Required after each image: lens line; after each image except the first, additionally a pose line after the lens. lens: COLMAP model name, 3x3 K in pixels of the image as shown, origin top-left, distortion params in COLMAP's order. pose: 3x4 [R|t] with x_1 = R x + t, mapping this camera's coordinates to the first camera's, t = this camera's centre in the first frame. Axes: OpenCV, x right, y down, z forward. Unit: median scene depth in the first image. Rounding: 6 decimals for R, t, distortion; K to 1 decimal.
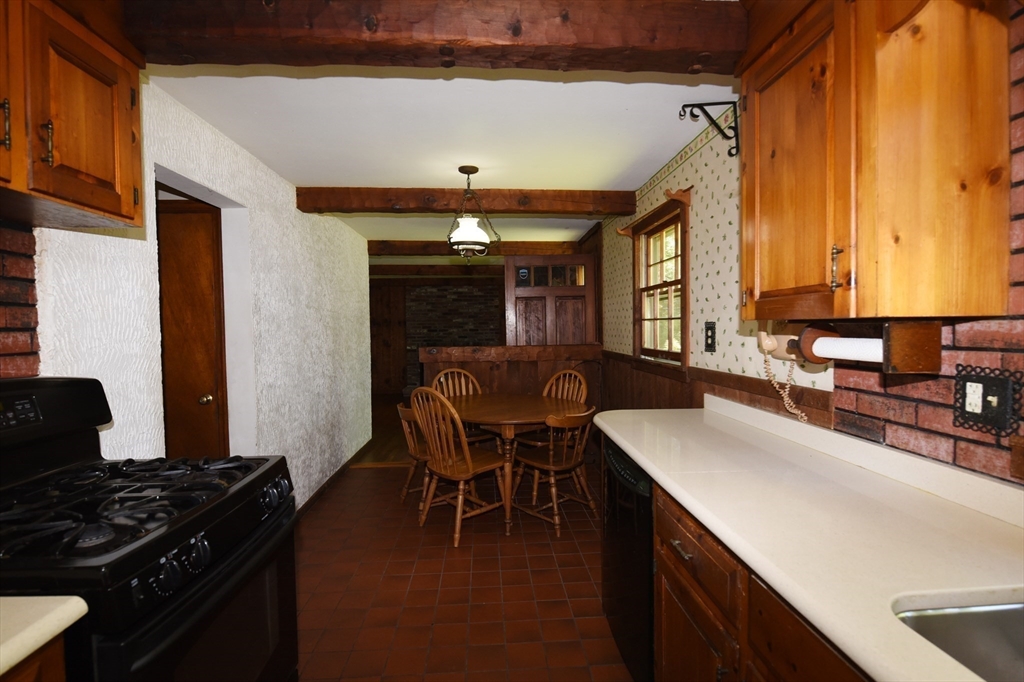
lens RADIAL K [[492.6, 0, 516.9], [0, 492.6, 341.9], [0, 0, 1]] dist [-0.010443, -0.003989]
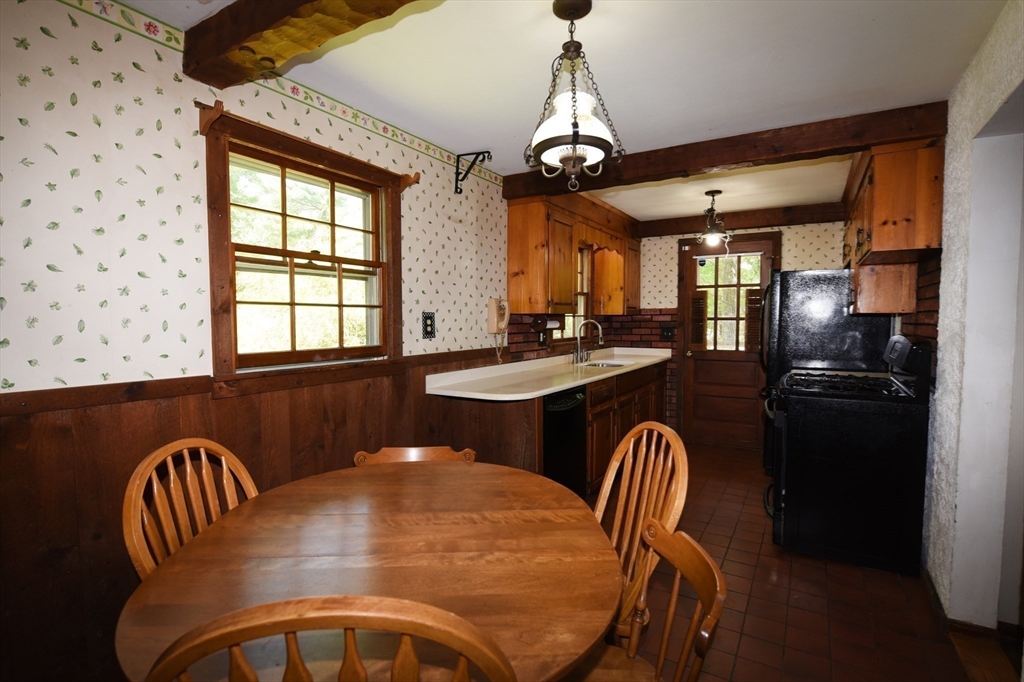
lens RADIAL K [[492.6, 0, 510.4], [0, 492.6, 343.1], [0, 0, 1]] dist [-0.010443, -0.003989]
pose [[-0.817624, -0.015473, 0.575544, -0.789679], [0.027957, 0.997393, 0.066530, -0.073758], [-0.575073, 0.070487, -0.815060, 3.366381]]
